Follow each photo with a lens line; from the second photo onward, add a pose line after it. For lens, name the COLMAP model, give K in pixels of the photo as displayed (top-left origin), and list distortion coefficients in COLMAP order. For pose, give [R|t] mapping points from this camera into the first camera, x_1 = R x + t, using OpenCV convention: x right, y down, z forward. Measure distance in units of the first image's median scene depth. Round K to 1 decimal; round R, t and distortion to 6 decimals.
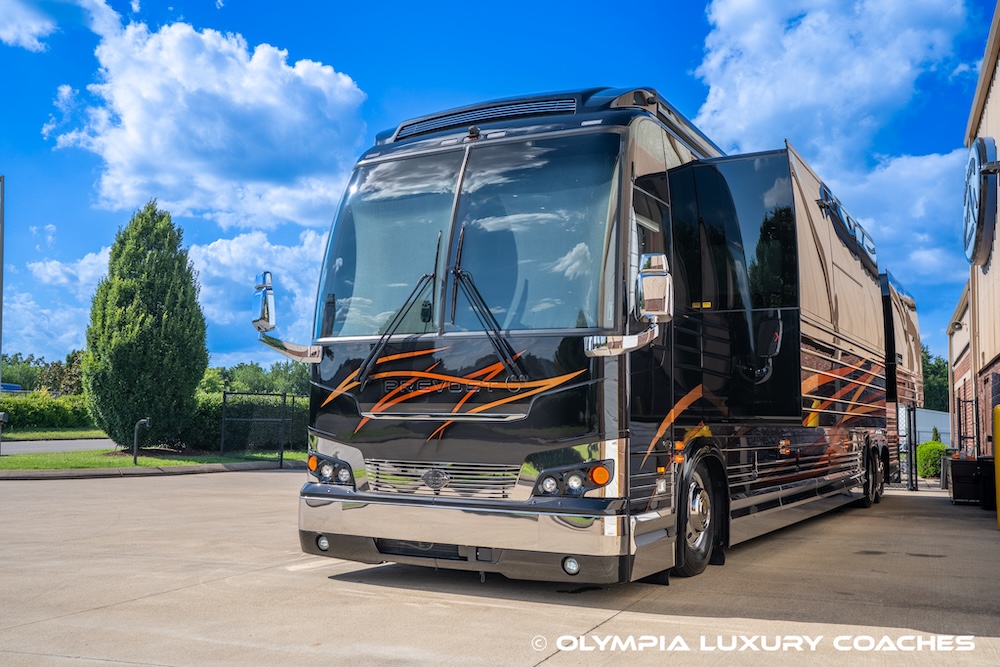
lens RADIAL K [[1008.9, 0, 500.0], [0, 1008.9, 333.5], [0, 0, 1]] dist [0.000439, 0.005275]
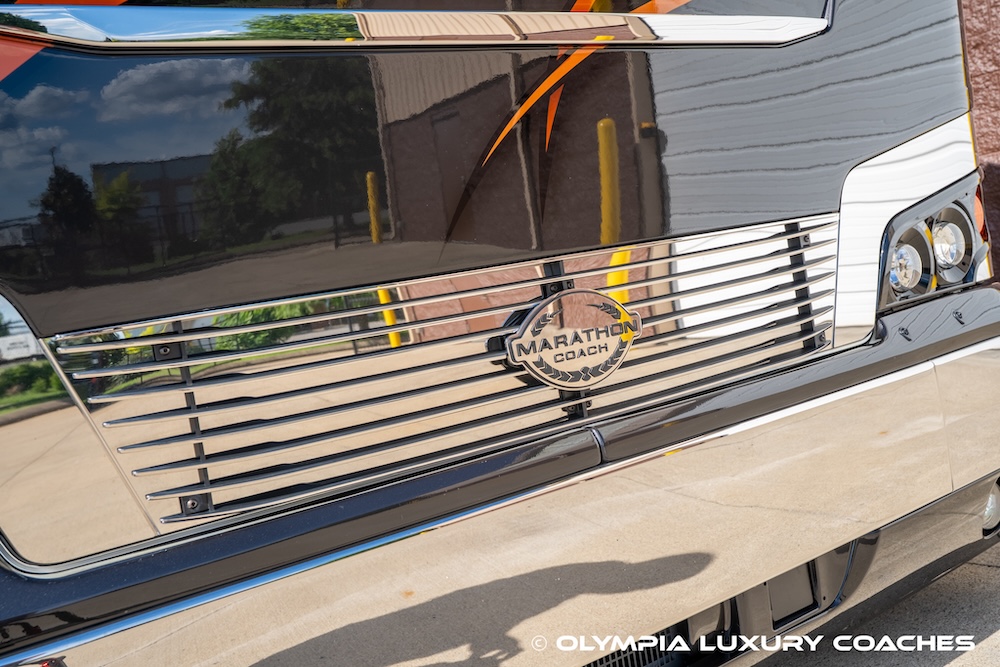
lens RADIAL K [[1008.9, 0, 500.0], [0, 1008.9, 333.5], [0, 0, 1]] dist [0.000439, 0.005275]
pose [[0.446758, -0.138586, 0.883856, -0.249128], [0.093126, 0.989766, 0.108120, 0.122529], [-0.889795, 0.034006, 0.455093, 0.939941]]
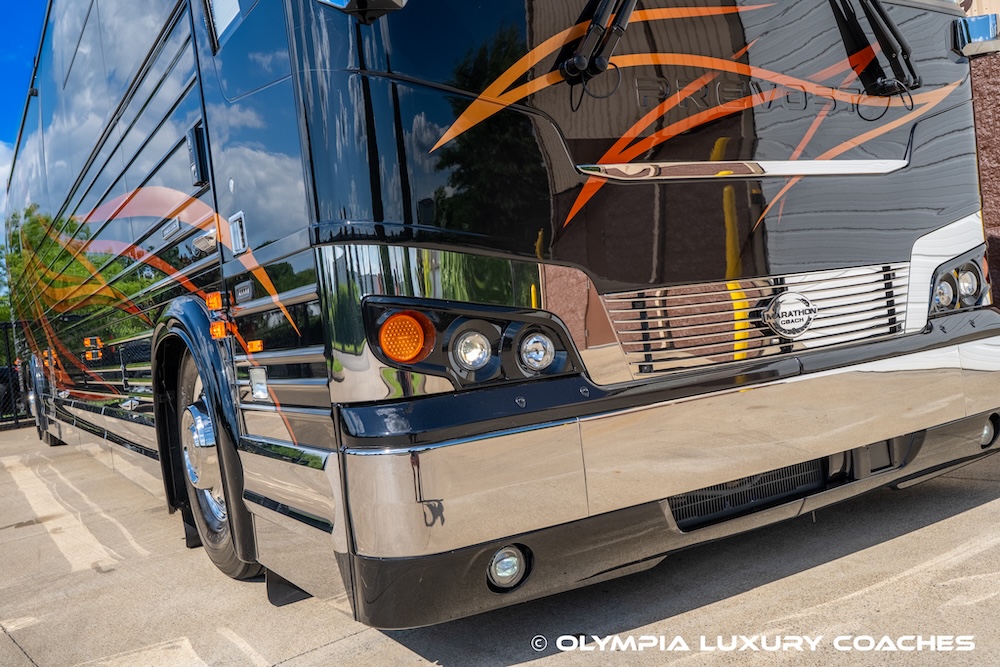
lens RADIAL K [[923.2, 0, 475.5], [0, 923.2, 335.0], [0, 0, 1]] dist [0.100729, -0.207082]
pose [[0.494527, -0.087605, 0.864736, -0.473893], [0.043274, 0.996155, 0.076172, 0.119580], [-0.868084, -0.000249, 0.496417, 0.937661]]
